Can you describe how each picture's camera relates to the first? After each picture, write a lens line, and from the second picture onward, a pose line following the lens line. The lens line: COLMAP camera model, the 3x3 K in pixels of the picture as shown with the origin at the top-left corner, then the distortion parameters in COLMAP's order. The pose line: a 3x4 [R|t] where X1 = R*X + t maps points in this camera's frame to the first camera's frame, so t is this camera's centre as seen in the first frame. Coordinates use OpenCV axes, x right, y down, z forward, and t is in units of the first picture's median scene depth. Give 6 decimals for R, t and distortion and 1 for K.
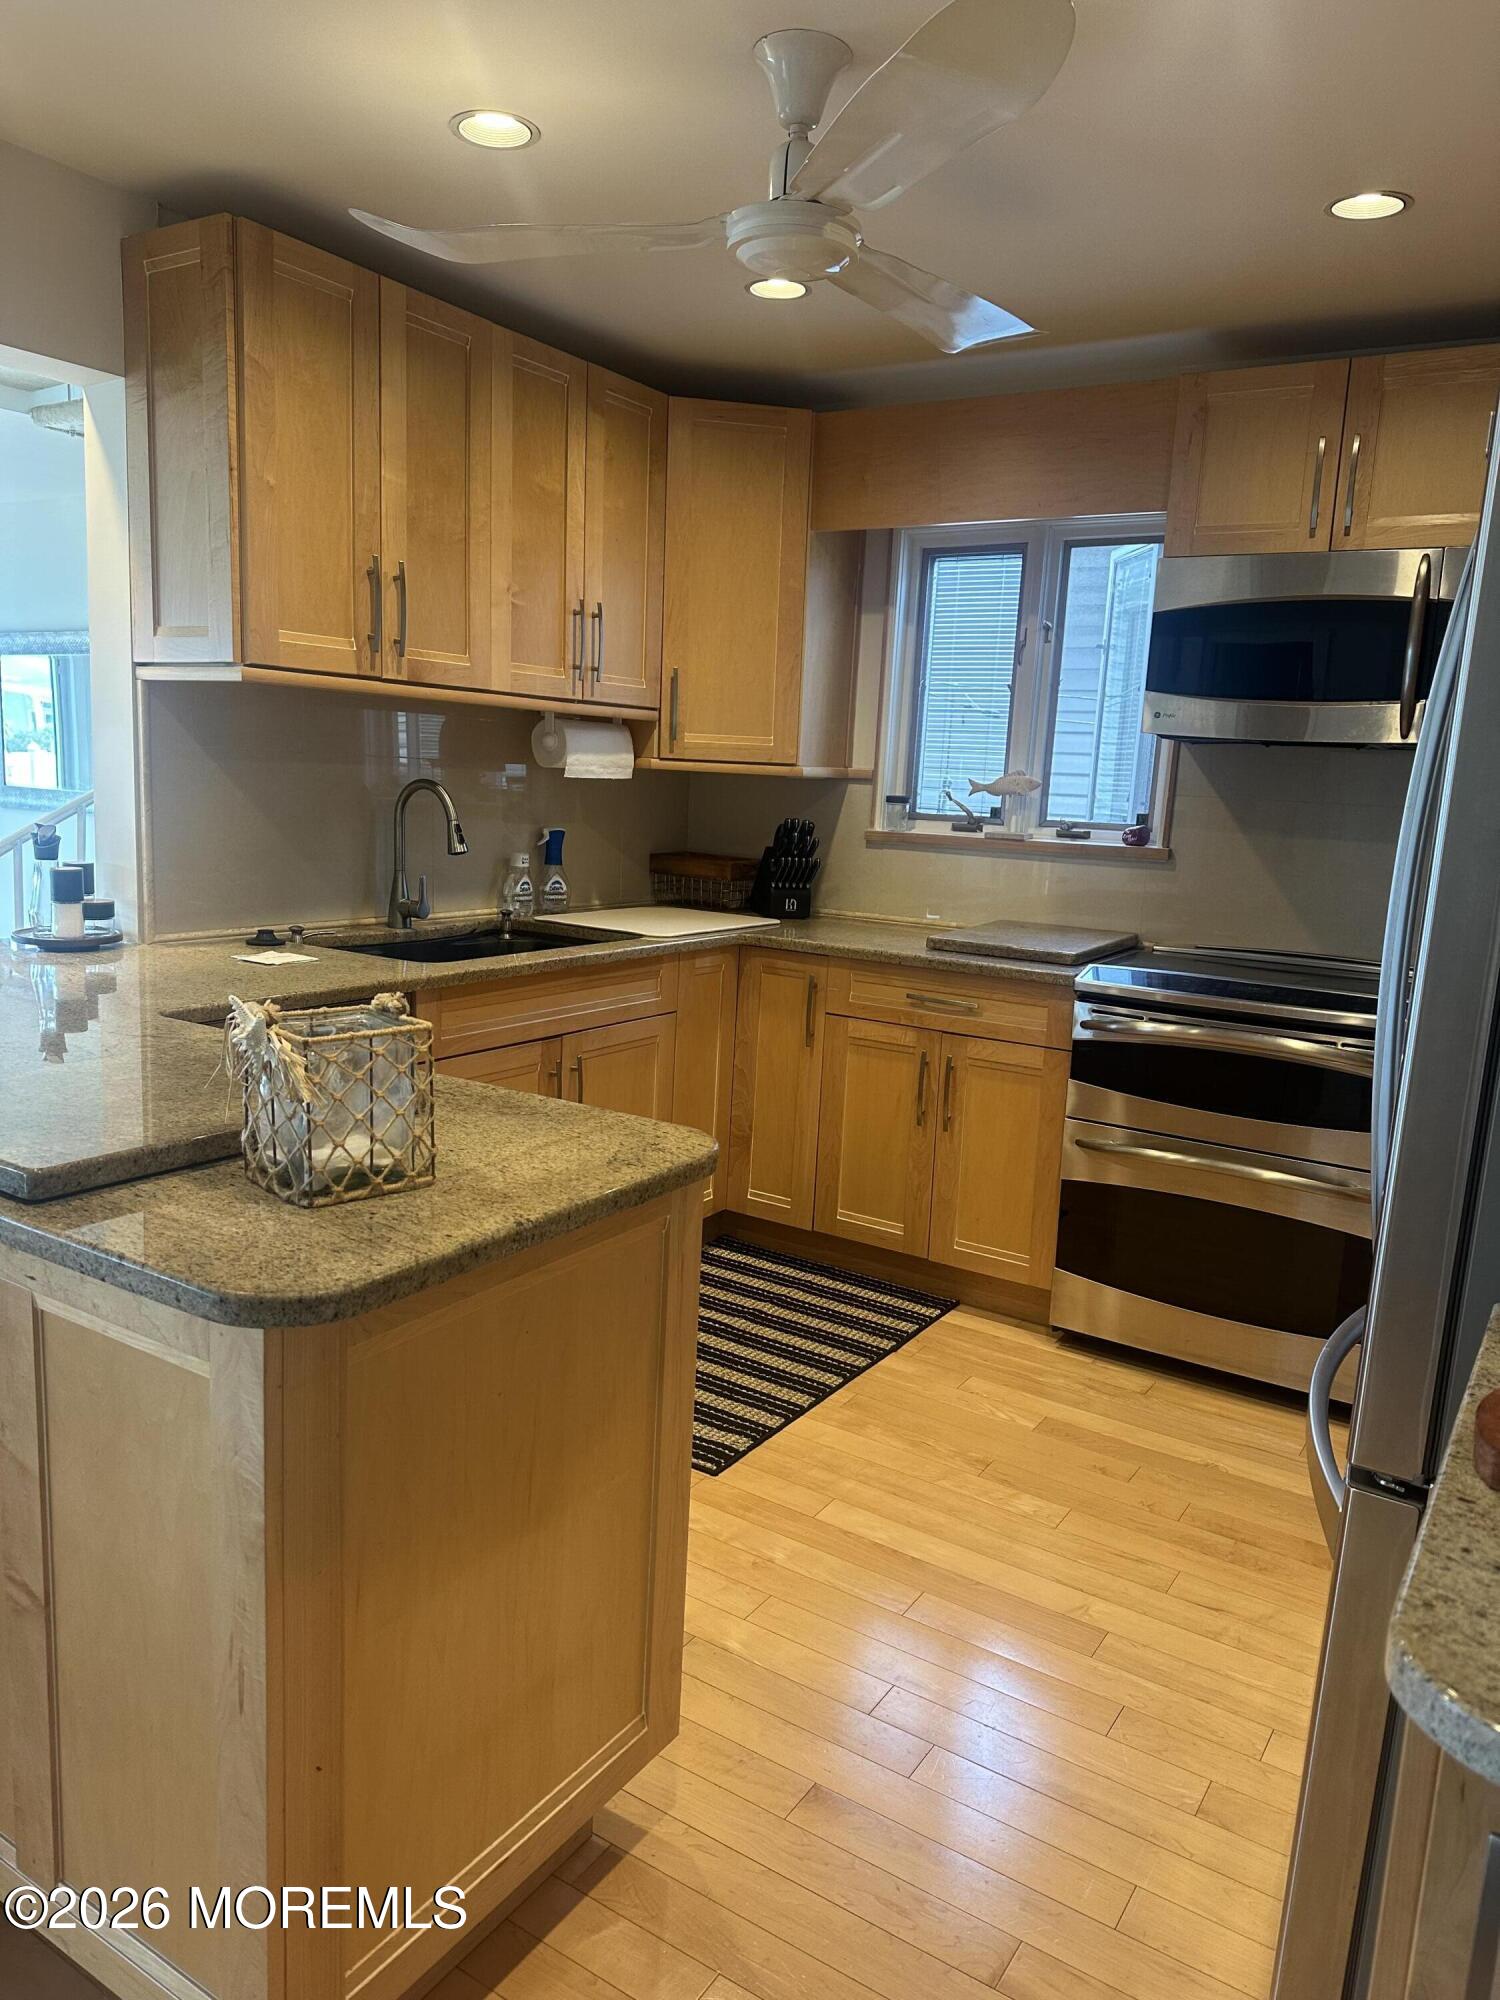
lens RADIAL K [[1416.5, 0, 766.6], [0, 1416.5, 1044.6], [0, 0, 1]] dist [0.087630, -0.107350]
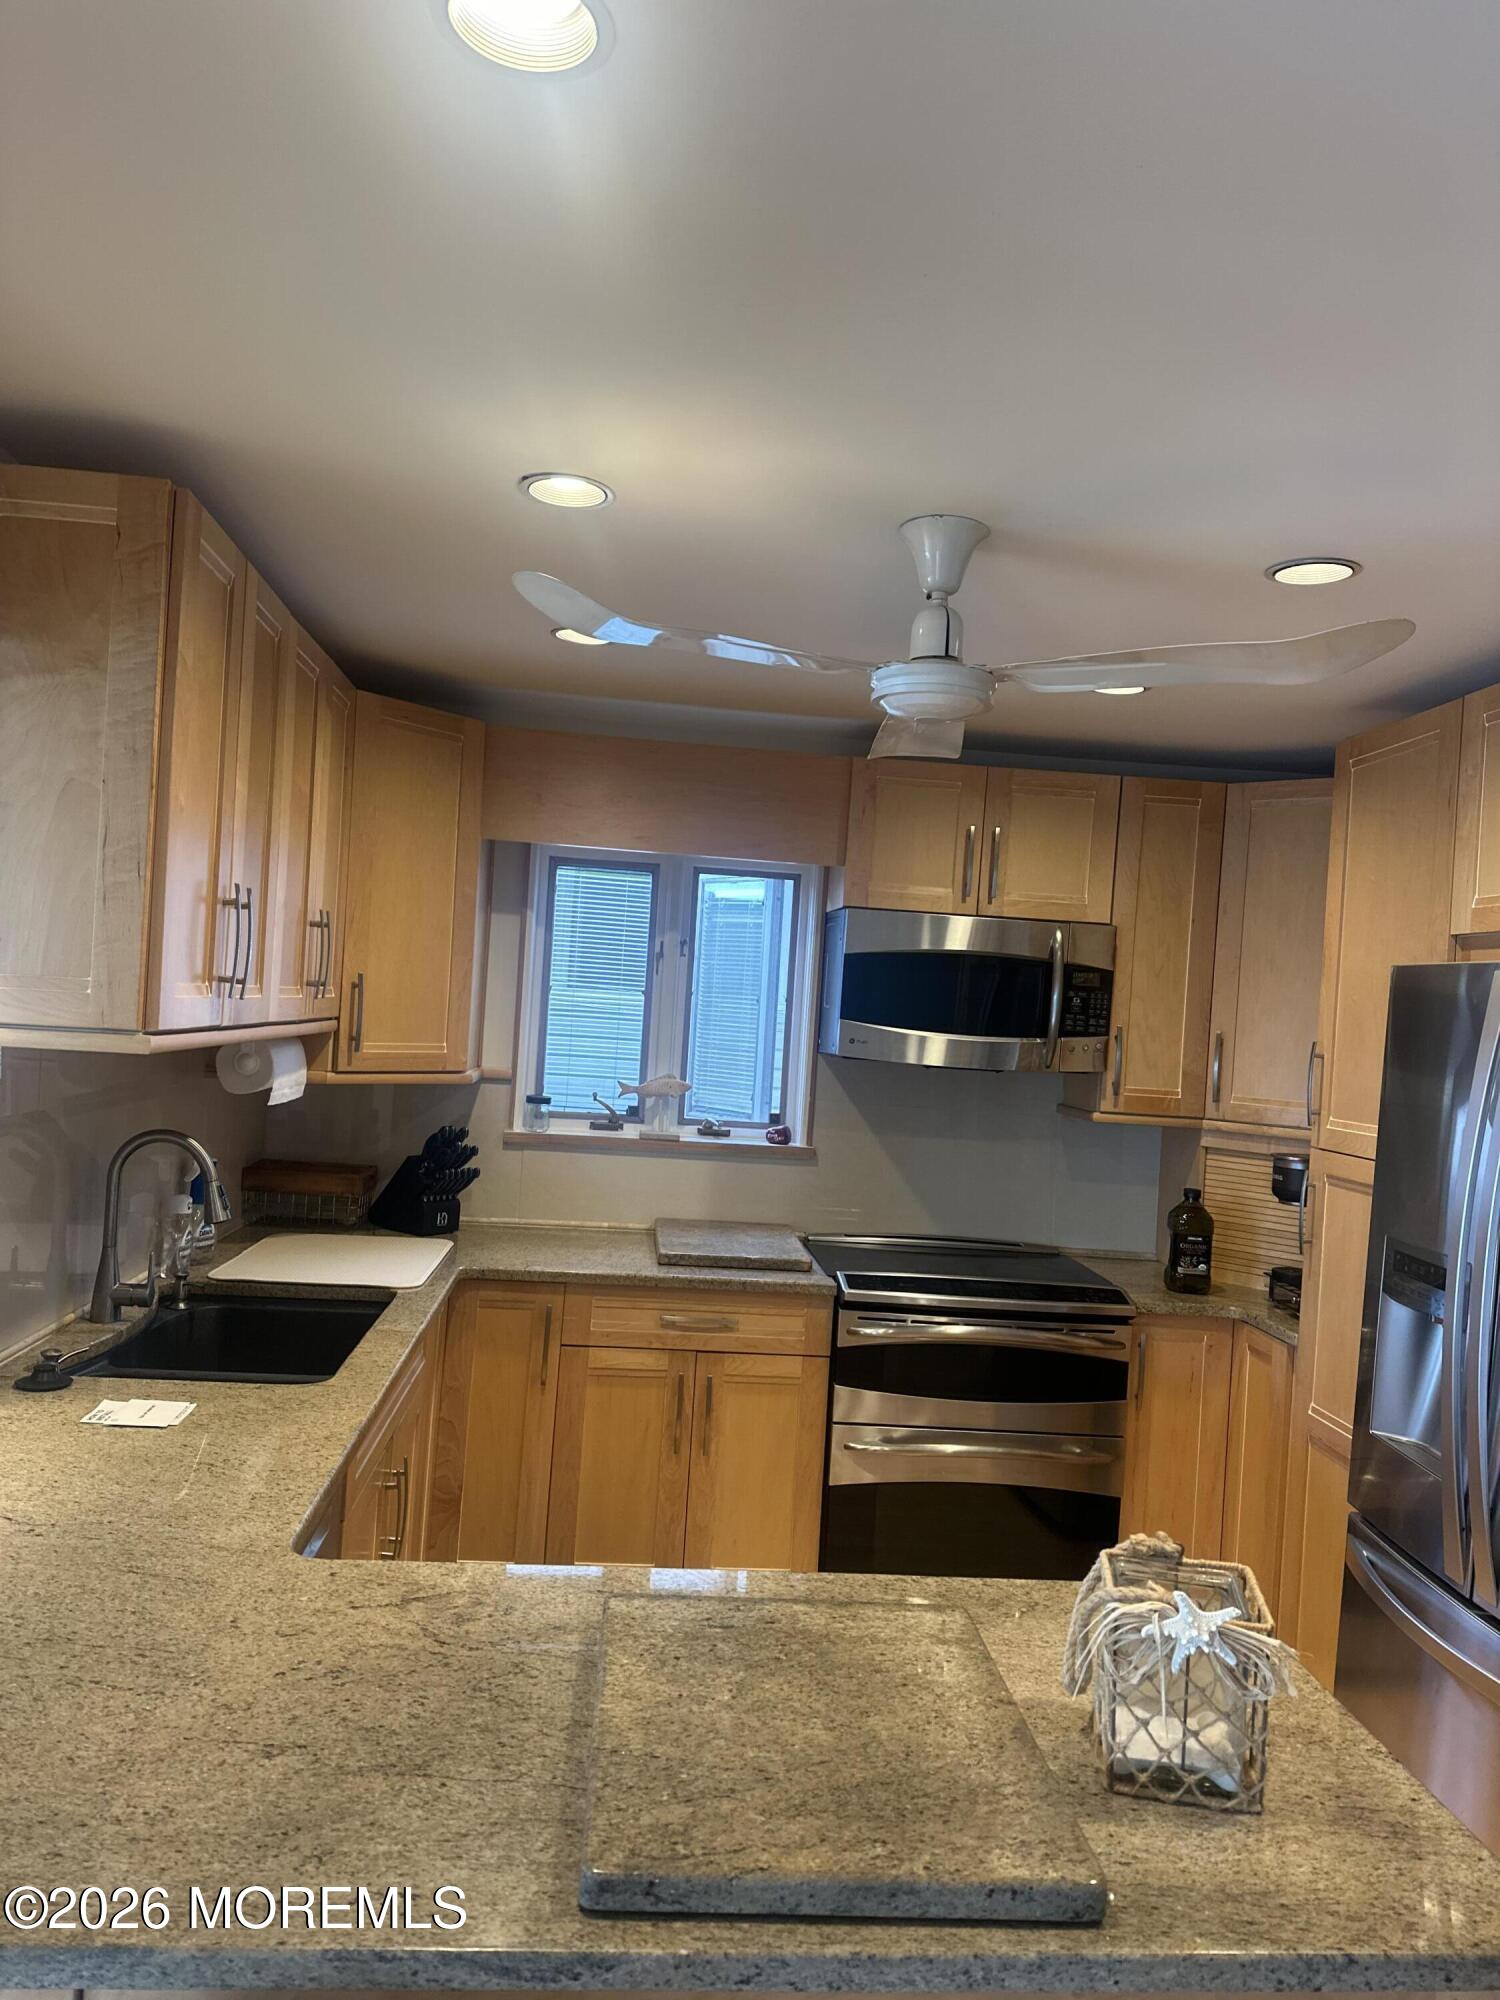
lens RADIAL K [[1416.5, 0, 753.1], [0, 1416.5, 998.5], [0, 0, 1]] dist [0.087630, -0.107350]
pose [[0.776255, 0.008013, 0.630368, -0.435963], [0.087500, 0.988872, -0.120320, -0.119186], [-0.624317, 0.148556, 0.766916, 0.162278]]
